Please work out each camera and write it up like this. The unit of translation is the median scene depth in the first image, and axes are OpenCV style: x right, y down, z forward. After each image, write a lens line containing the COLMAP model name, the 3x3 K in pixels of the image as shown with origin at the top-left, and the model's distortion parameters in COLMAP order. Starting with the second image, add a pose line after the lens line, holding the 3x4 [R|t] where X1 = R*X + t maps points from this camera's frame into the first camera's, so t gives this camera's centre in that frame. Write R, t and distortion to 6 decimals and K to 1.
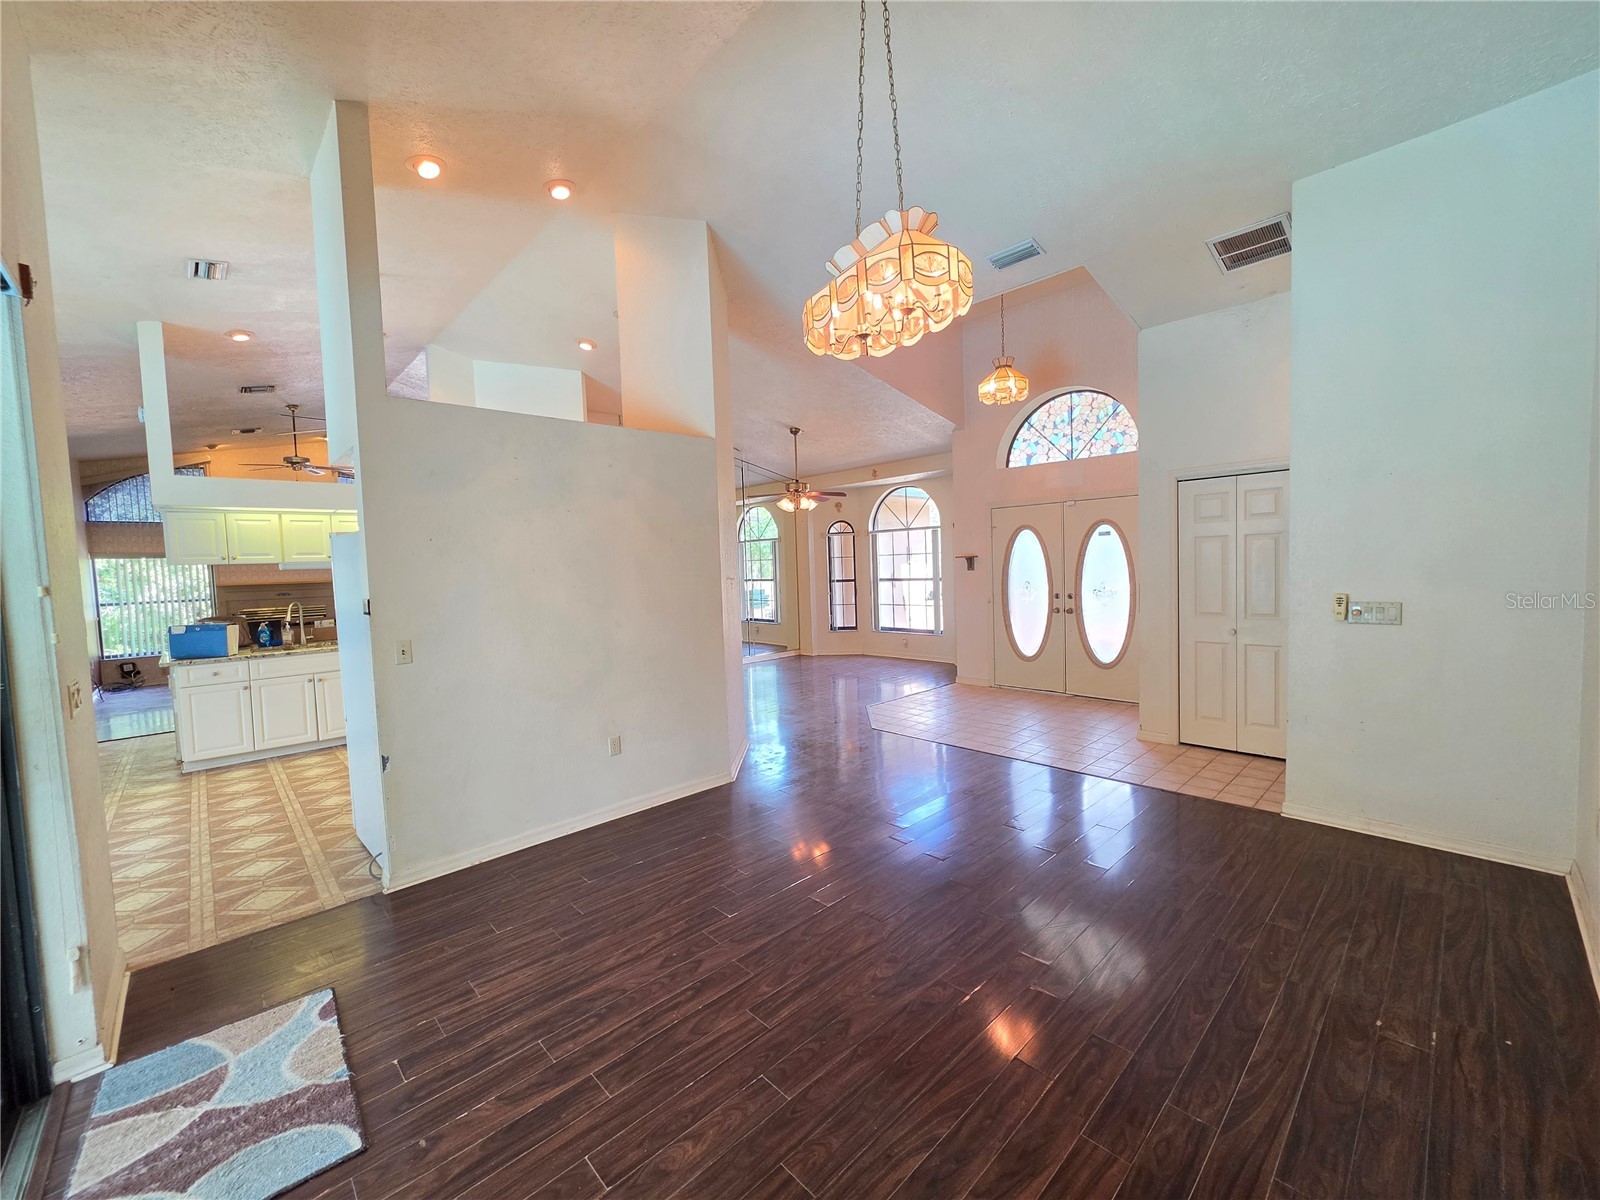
lens RADIAL K [[640.2, 0, 804.8], [0, 640.2, 600.6], [0, 0, 1]] dist [-0.001864, 0.000239]
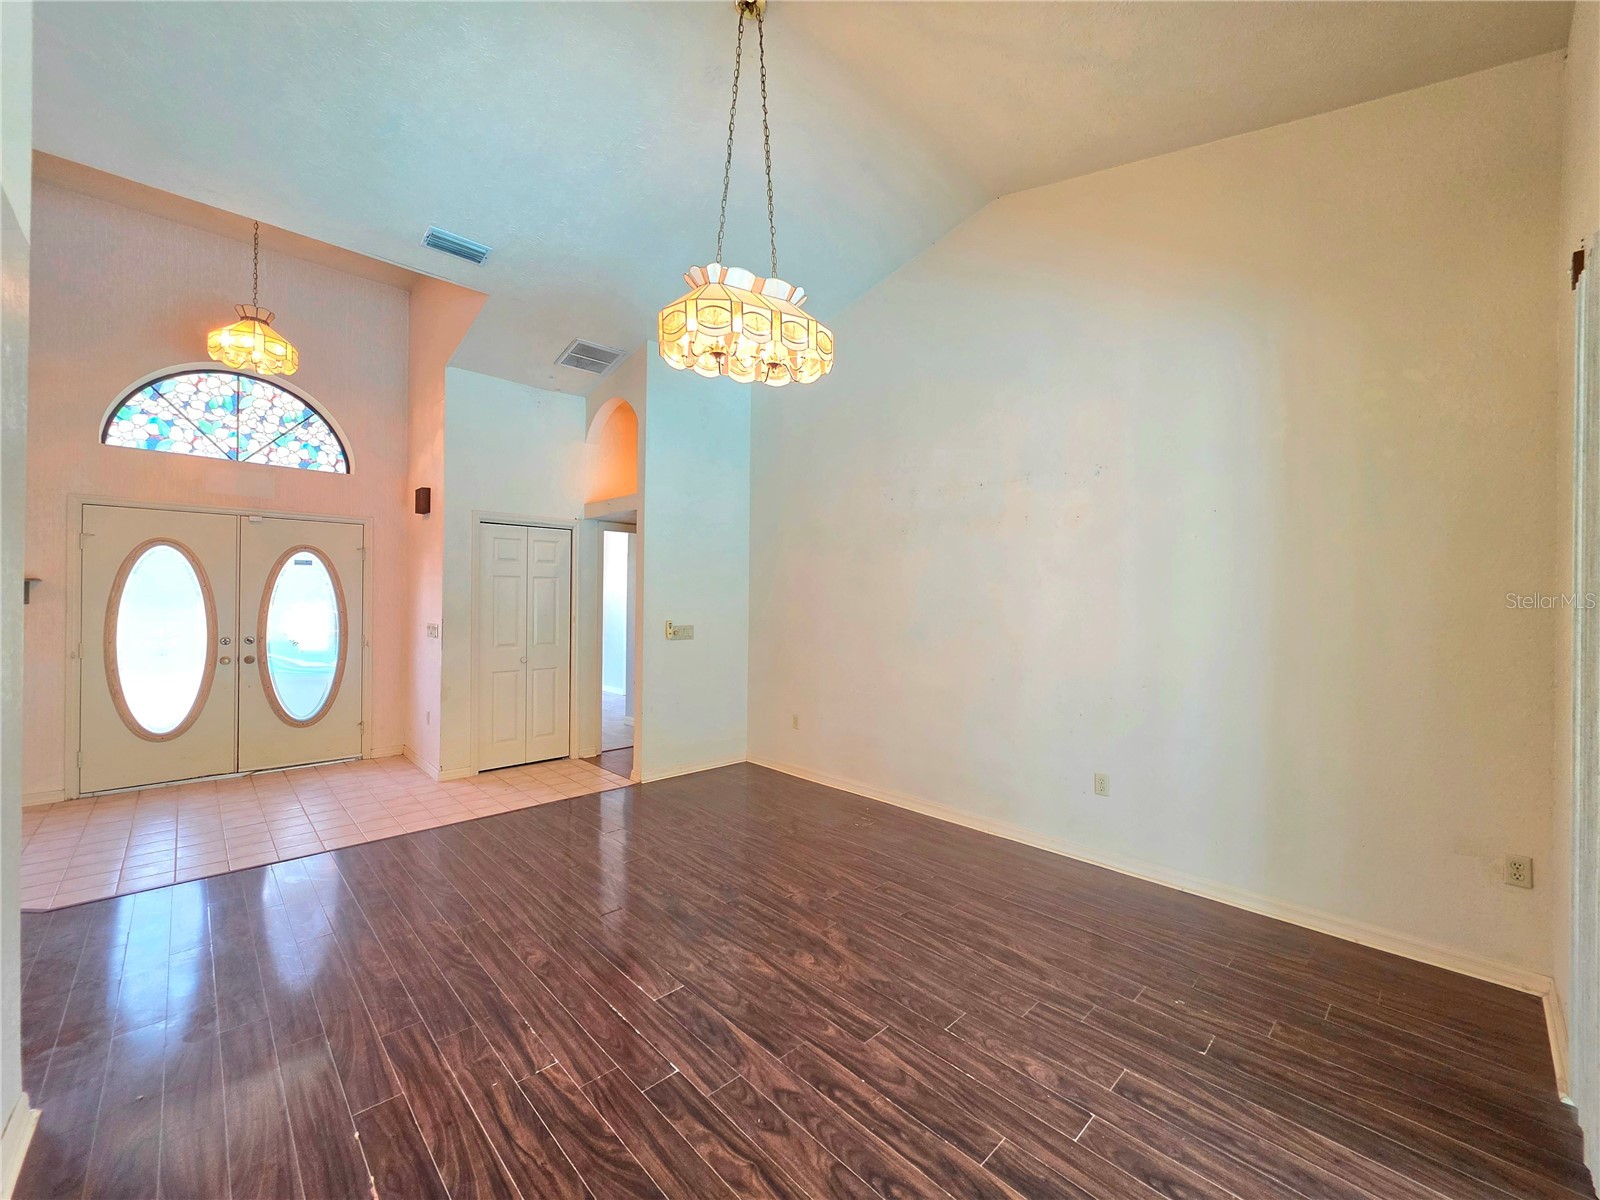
lens RADIAL K [[640.2, 0, 804.3], [0, 640.2, 599.2], [0, 0, 1]] dist [-0.001864, 0.000239]
pose [[-0.008826, 0.033656, 0.999394, -0.549515], [0.050289, 0.998184, -0.033172, 0.004283], [-0.998696, 0.049966, -0.010502, 0.551530]]
